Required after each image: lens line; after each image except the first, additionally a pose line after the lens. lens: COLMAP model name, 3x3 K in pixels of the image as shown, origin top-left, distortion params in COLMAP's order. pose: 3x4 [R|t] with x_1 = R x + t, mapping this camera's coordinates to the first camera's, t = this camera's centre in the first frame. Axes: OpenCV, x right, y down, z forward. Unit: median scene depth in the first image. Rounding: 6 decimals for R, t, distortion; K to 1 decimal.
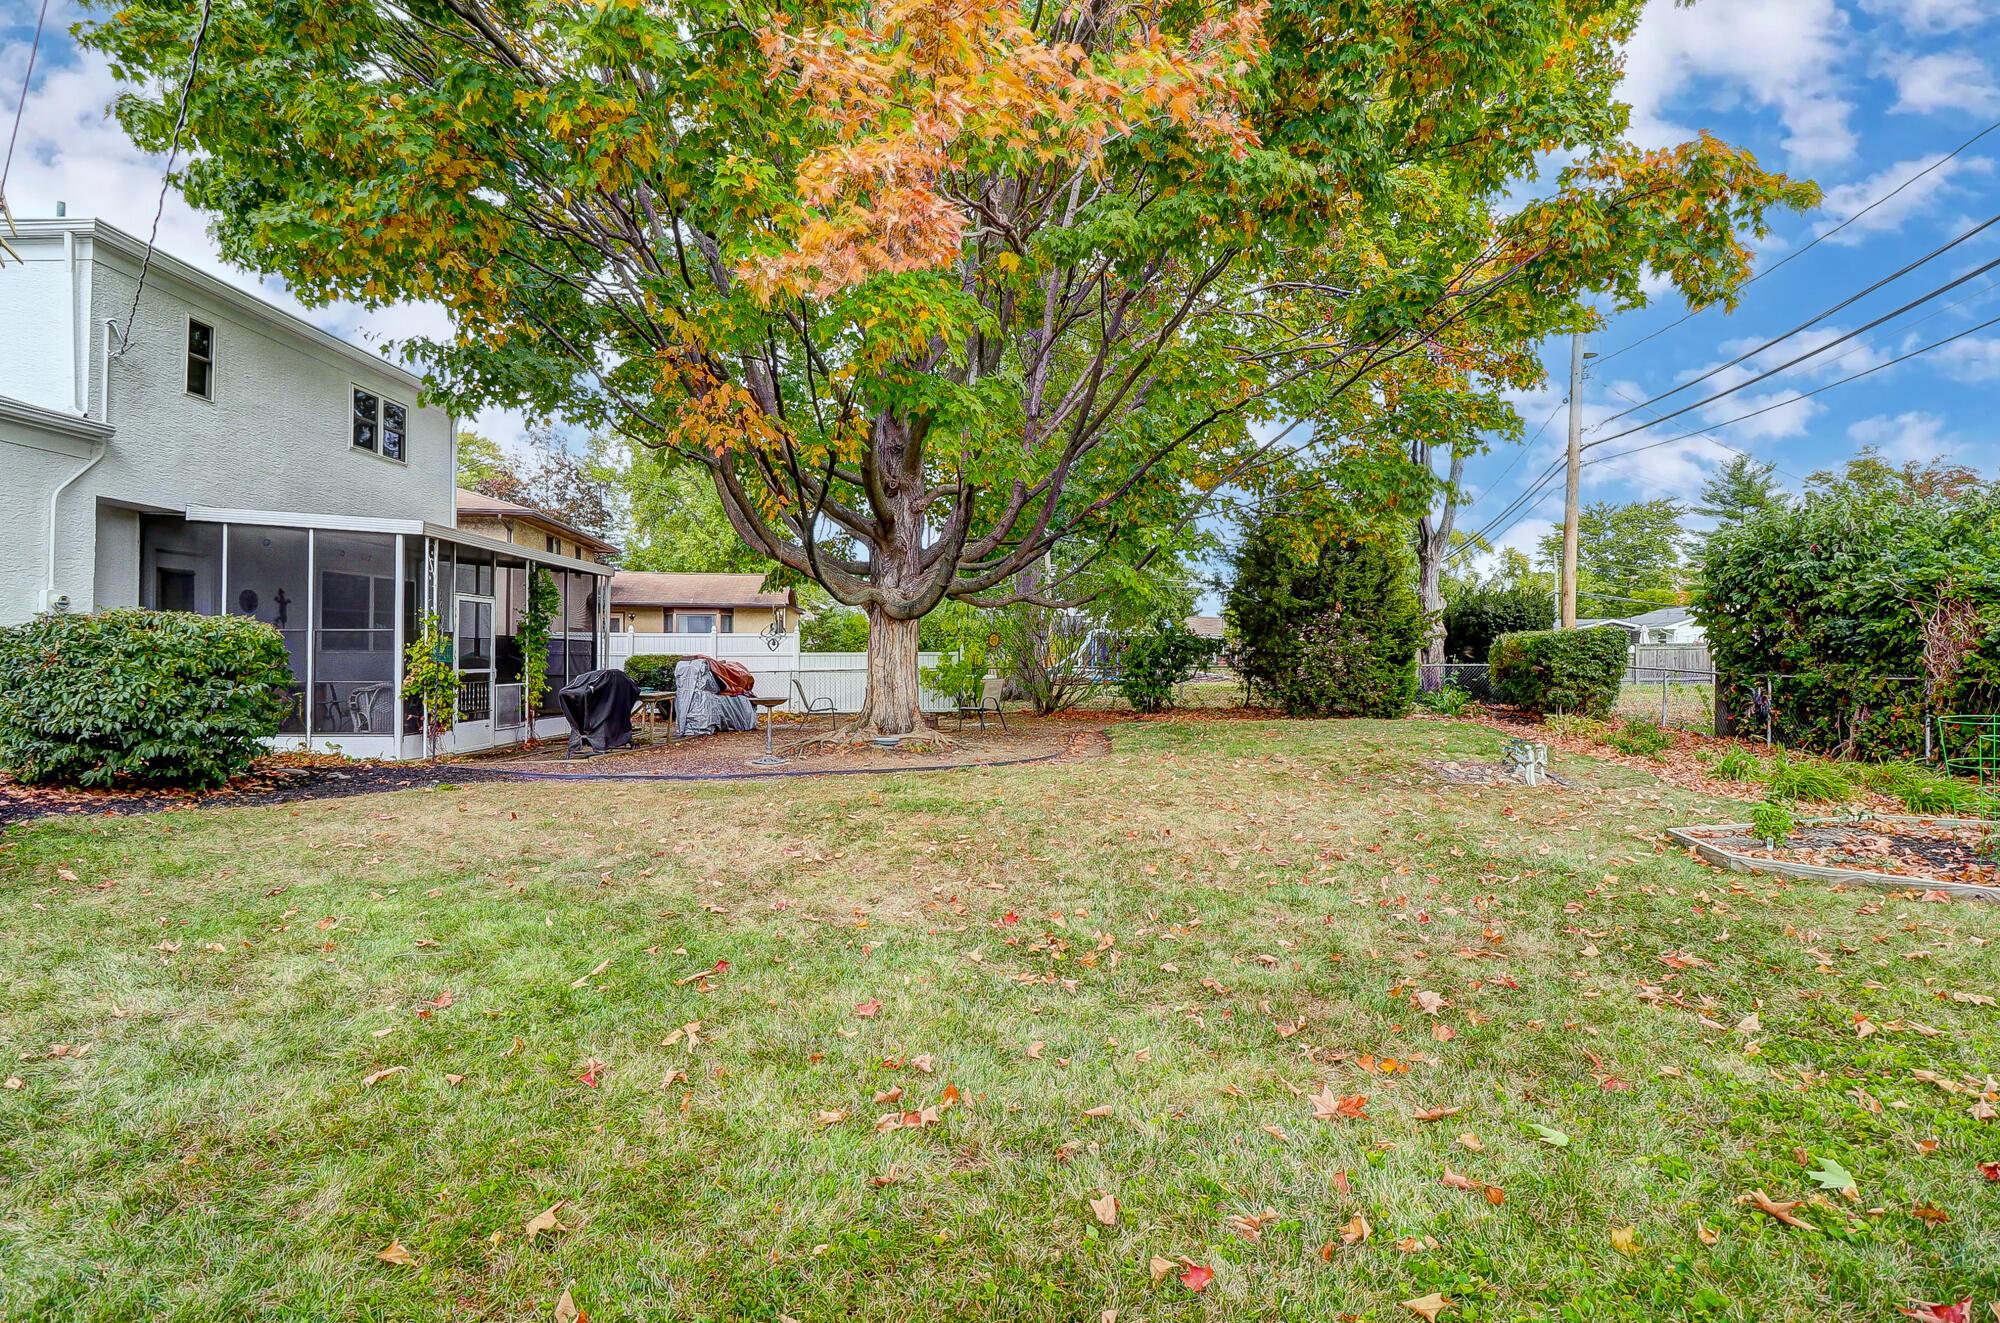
lens RADIAL K [[939.7, 0, 997.1], [0, 939.7, 654.4], [0, 0, 1]] dist [-0.000311, -0.012572]
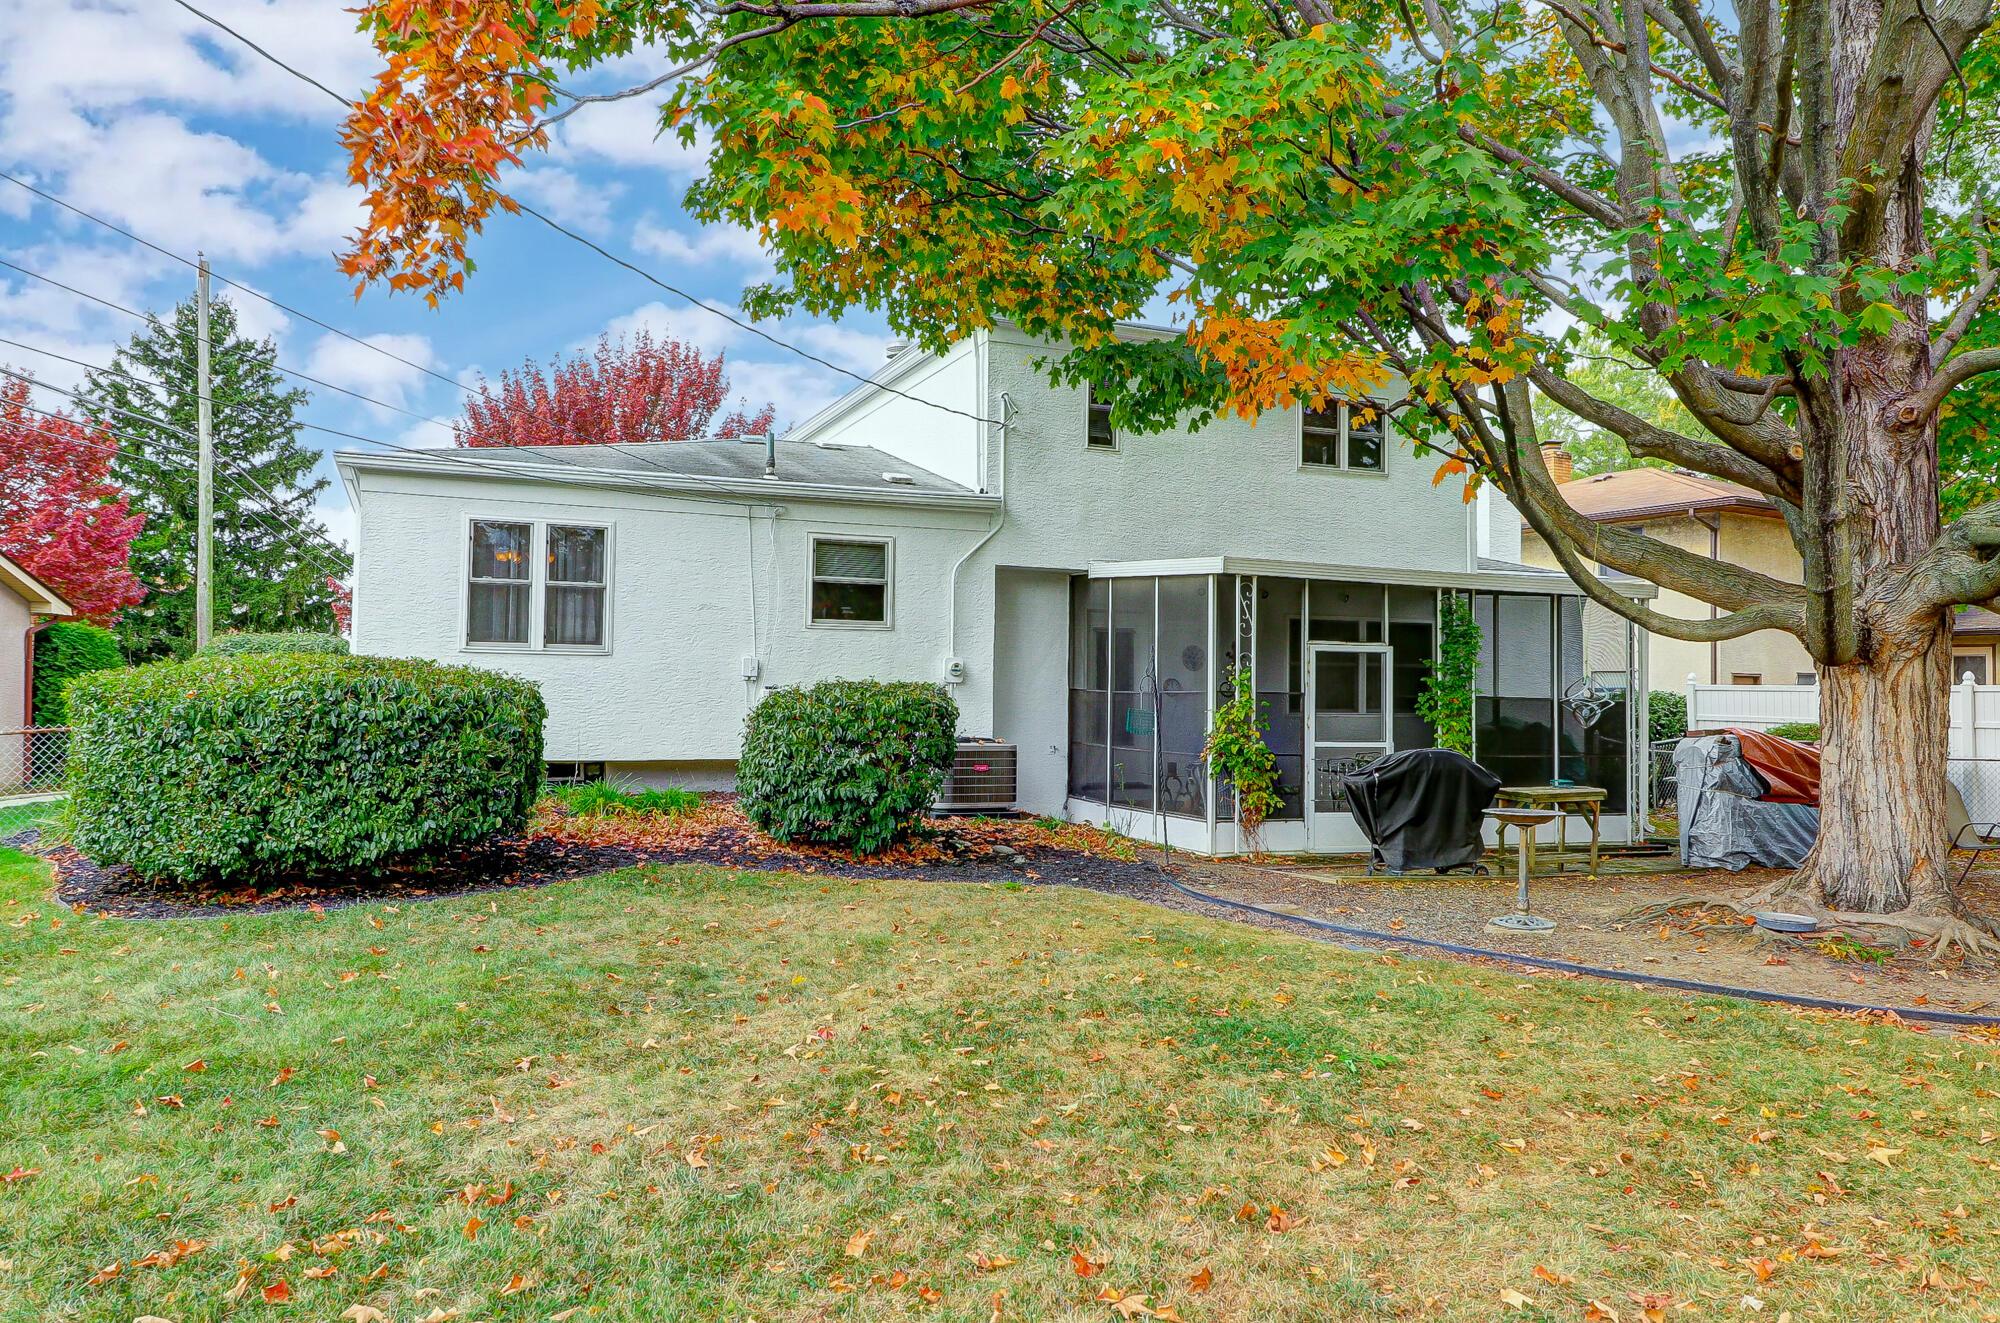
lens RADIAL K [[1354.1, 0, 1000.0], [0, 1354.1, 661.5], [0, 0, 1]] dist [-0.000084, -0.000075]
pose [[0.370570, -0.022440, -0.928533, 0.384024], [-0.010218, 0.999549, -0.028235, -0.016438], [0.928748, 0.019951, 0.370174, 0.381528]]
